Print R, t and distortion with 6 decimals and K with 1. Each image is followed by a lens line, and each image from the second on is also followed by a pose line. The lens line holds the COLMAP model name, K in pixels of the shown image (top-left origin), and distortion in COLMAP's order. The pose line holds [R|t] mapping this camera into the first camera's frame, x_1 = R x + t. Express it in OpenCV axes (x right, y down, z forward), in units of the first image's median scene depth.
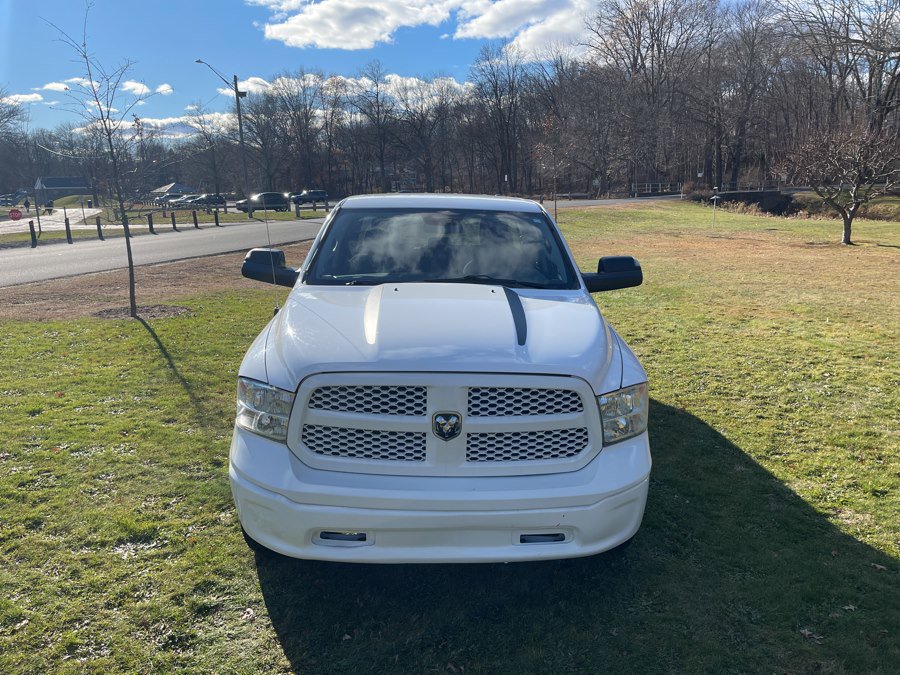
lens RADIAL K [[673.5, 0, 451.4], [0, 673.5, 338.3], [0, 0, 1]] dist [0.088666, -0.127514]
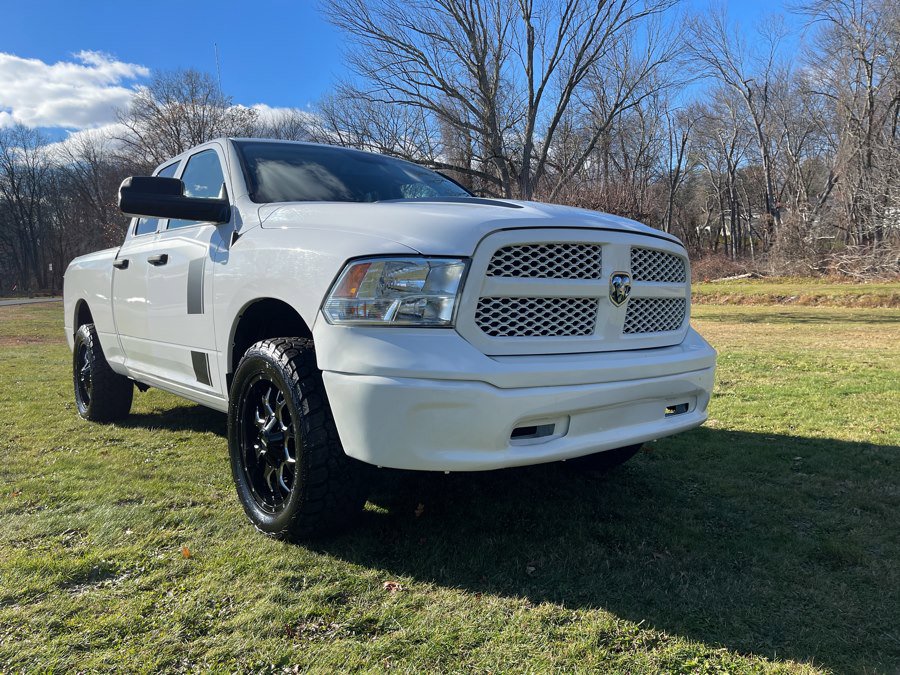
lens RADIAL K [[673.5, 0, 451.4], [0, 673.5, 338.3], [0, 0, 1]] dist [0.088666, -0.127514]
pose [[0.802133, -0.049067, 0.595126, -0.720078], [0.137303, 0.985071, -0.103845, 0.251925], [-0.581146, 0.165010, 0.796895, 0.389569]]
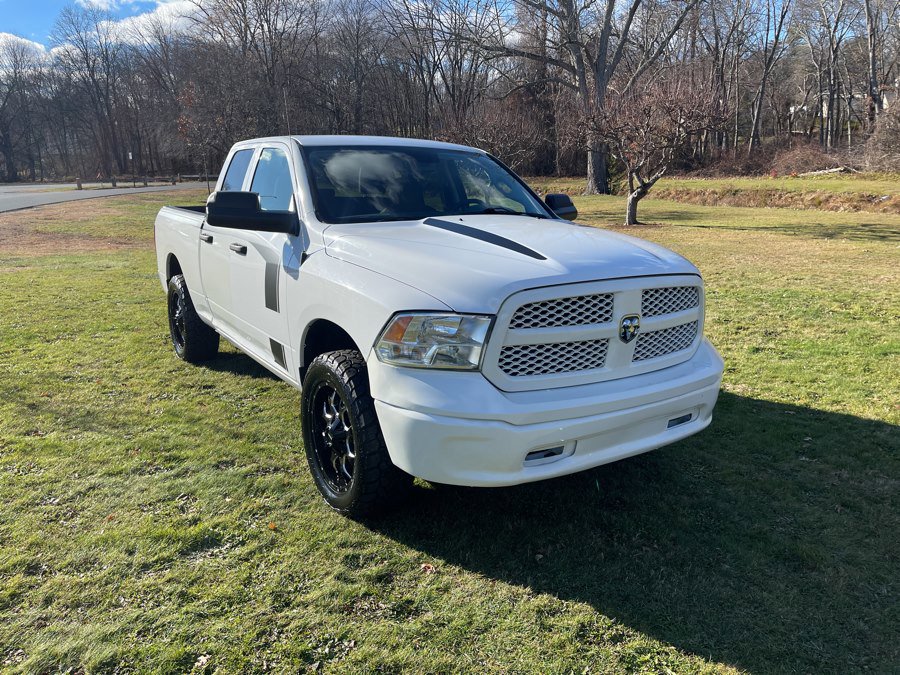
lens RADIAL K [[673.5, 0, 451.4], [0, 673.5, 338.3], [0, 0, 1]] dist [0.088666, -0.127514]
pose [[0.858055, -0.121000, 0.499100, -0.755008], [0.110473, 0.992584, 0.050714, 0.057735], [-0.501535, 0.011621, 0.865059, 0.206178]]
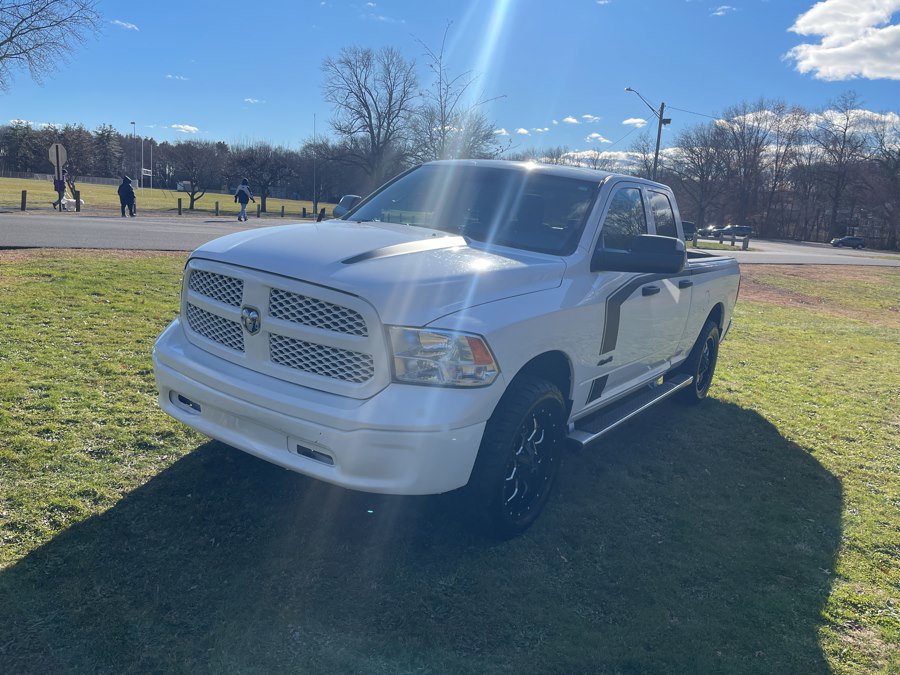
lens RADIAL K [[673.5, 0, 451.4], [0, 673.5, 338.3], [0, 0, 1]] dist [0.088666, -0.127514]
pose [[0.816816, 0.192217, -0.543935, 0.811570], [-0.215696, 0.976233, 0.021077, 0.064381], [0.535058, 0.100108, 0.838863, 0.260142]]
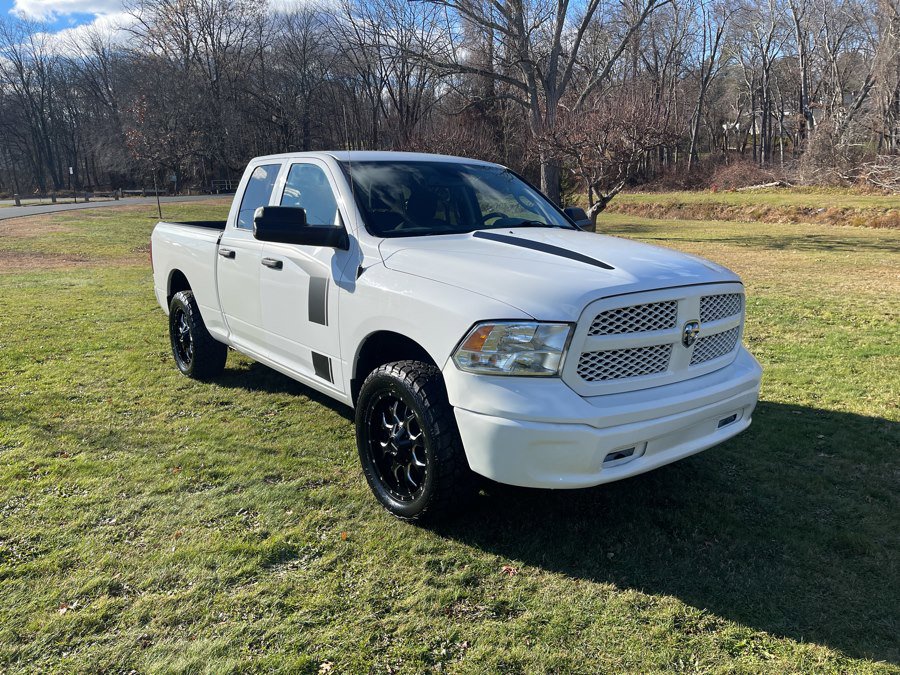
lens RADIAL K [[673.5, 0, 451.4], [0, 673.5, 338.3], [0, 0, 1]] dist [0.088666, -0.127514]
pose [[0.814629, -0.126858, 0.565939, -0.935734], [0.126757, 0.991139, 0.039711, 0.040577], [-0.565962, 0.039387, 0.823490, 0.282268]]
